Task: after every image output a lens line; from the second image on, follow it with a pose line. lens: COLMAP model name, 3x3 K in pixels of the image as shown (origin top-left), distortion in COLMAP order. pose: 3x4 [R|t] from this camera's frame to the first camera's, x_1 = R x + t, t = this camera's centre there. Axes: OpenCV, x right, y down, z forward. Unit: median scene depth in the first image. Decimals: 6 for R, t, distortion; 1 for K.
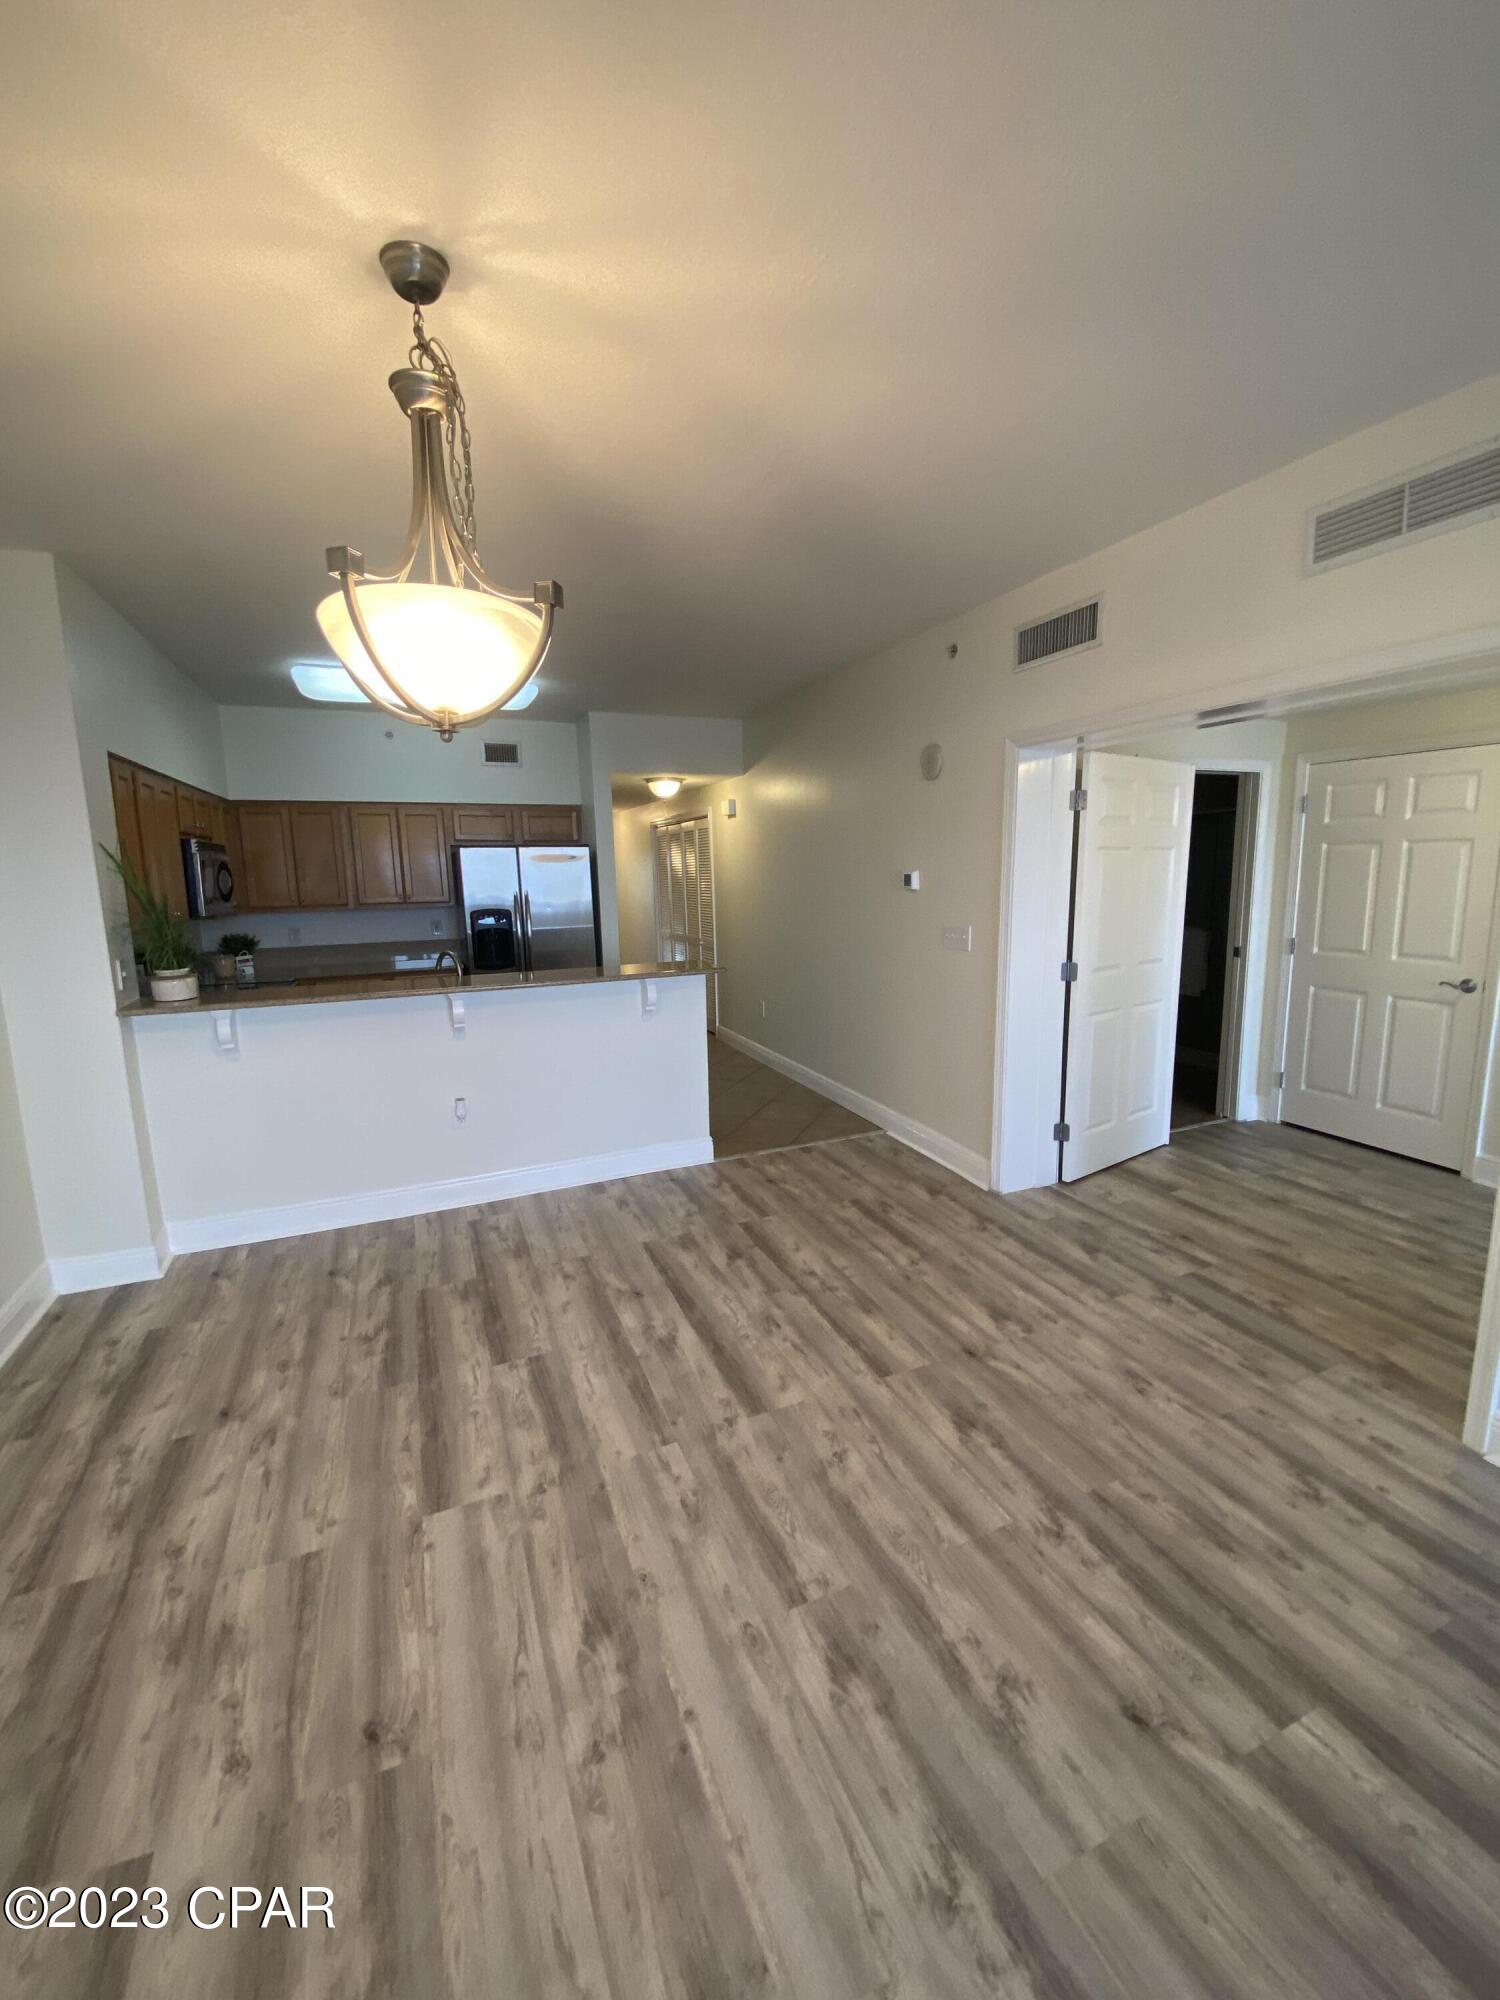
lens RADIAL K [[797.1, 0, 750.0], [0, 797.1, 1000.0], [0, 0, 1]] dist [0.002480, -0.013126]
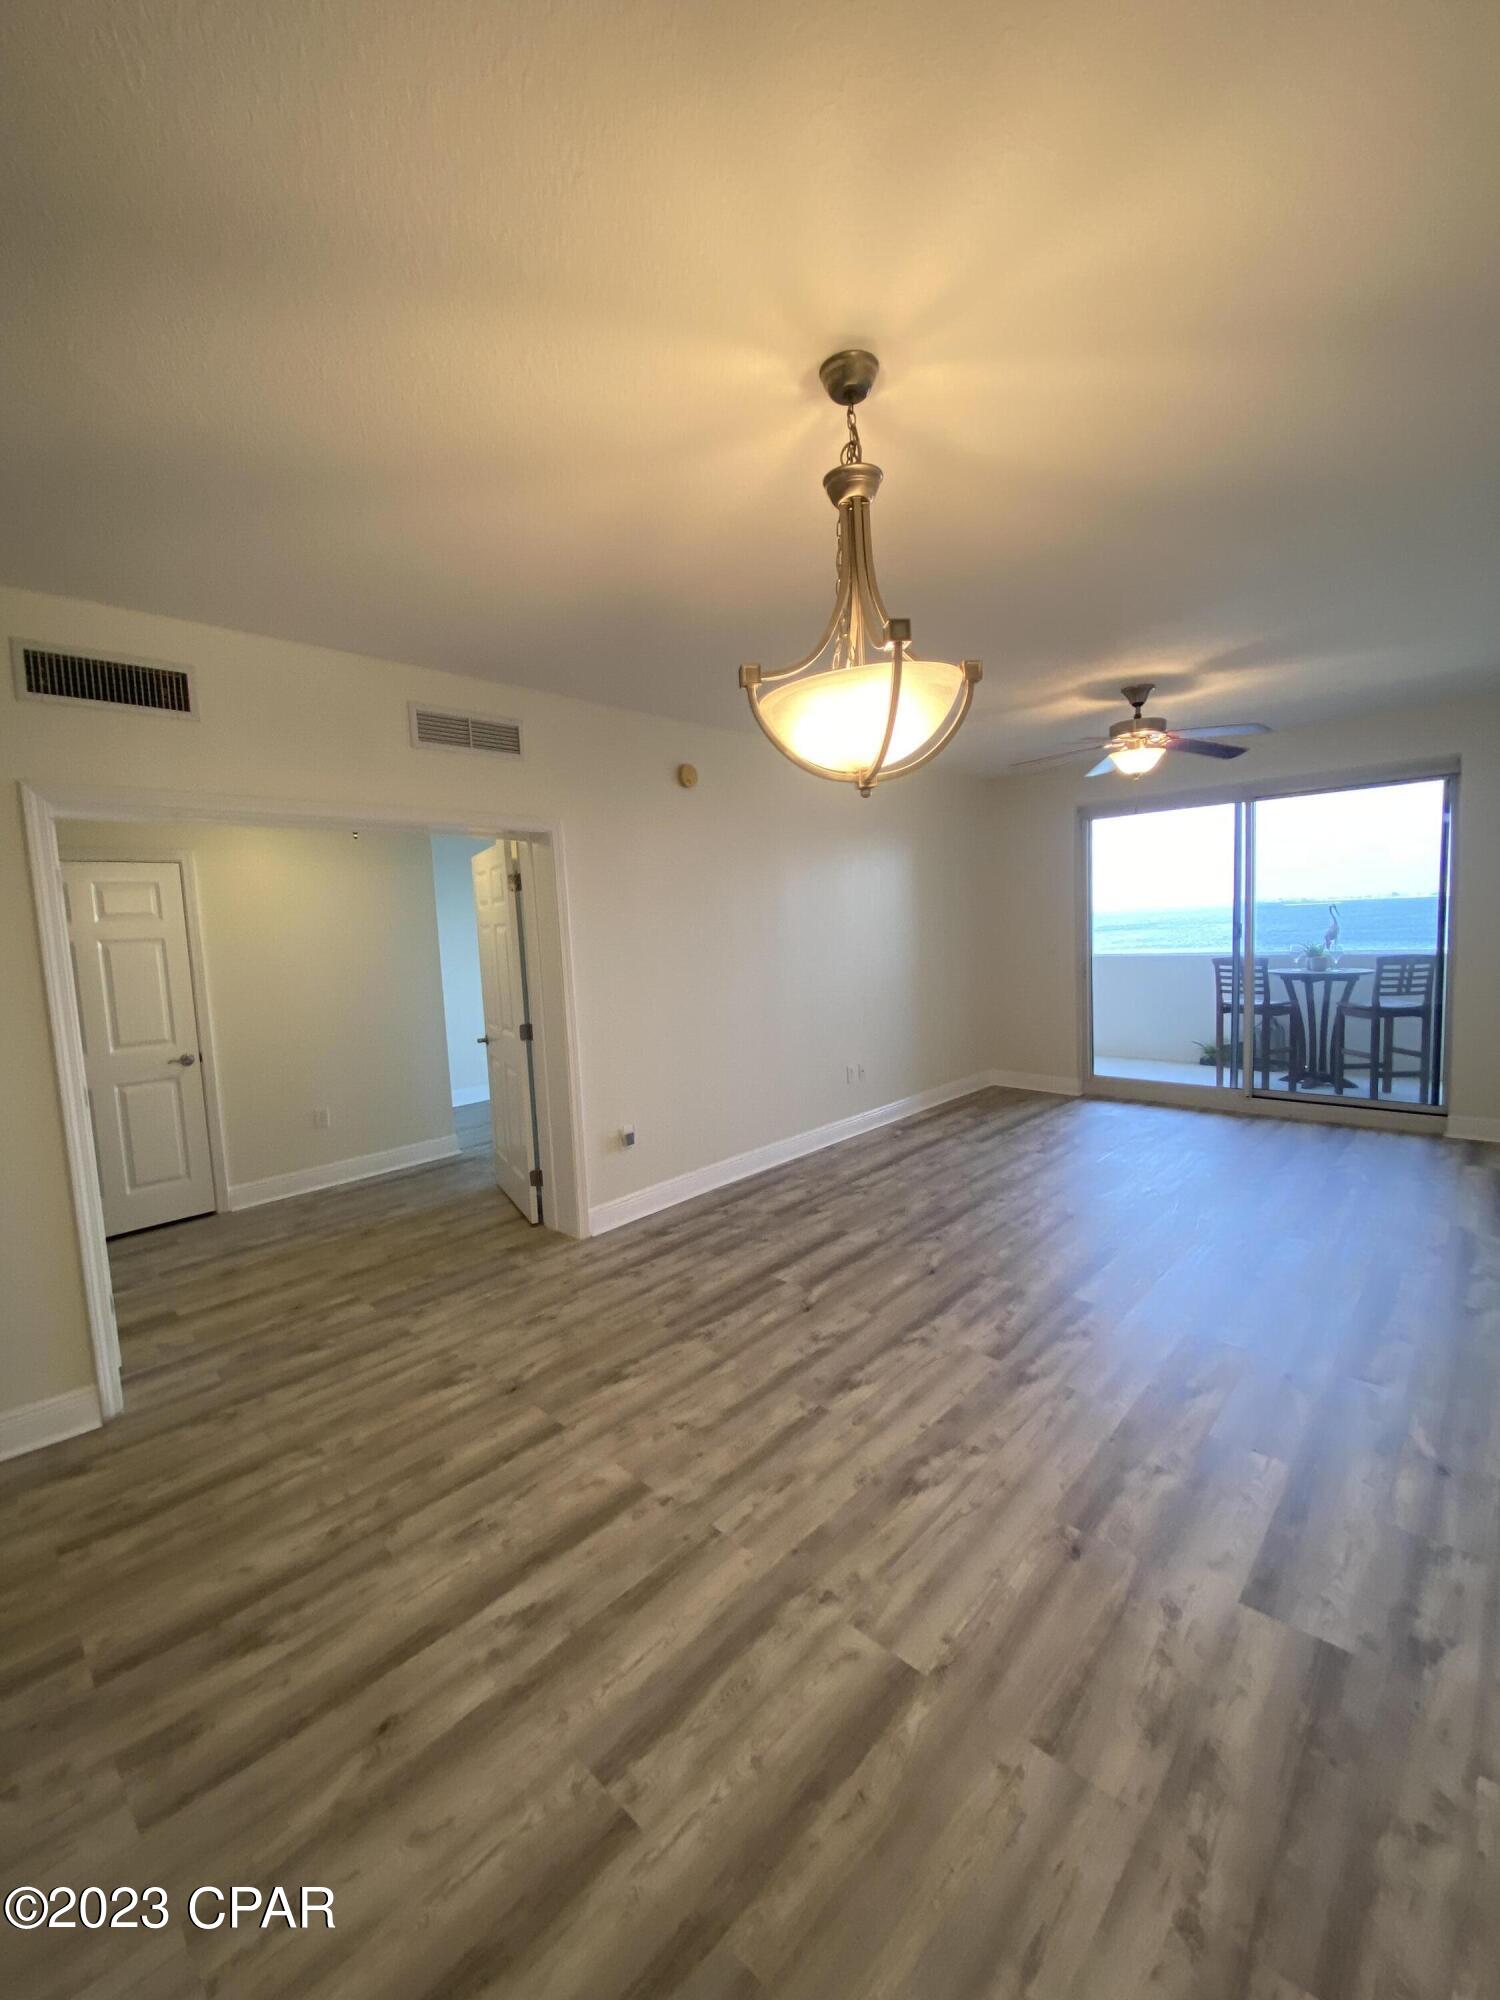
lens RADIAL K [[811.8, 0, 750.0], [0, 811.8, 1000.0], [0, 0, 1]] dist [0.000759, -0.012939]
pose [[-0.393842, -0.053014, 0.917648, -1.003967], [0.211784, 0.966241, 0.146716, -0.189276], [-0.894447, 0.252126, -0.369318, 1.208052]]
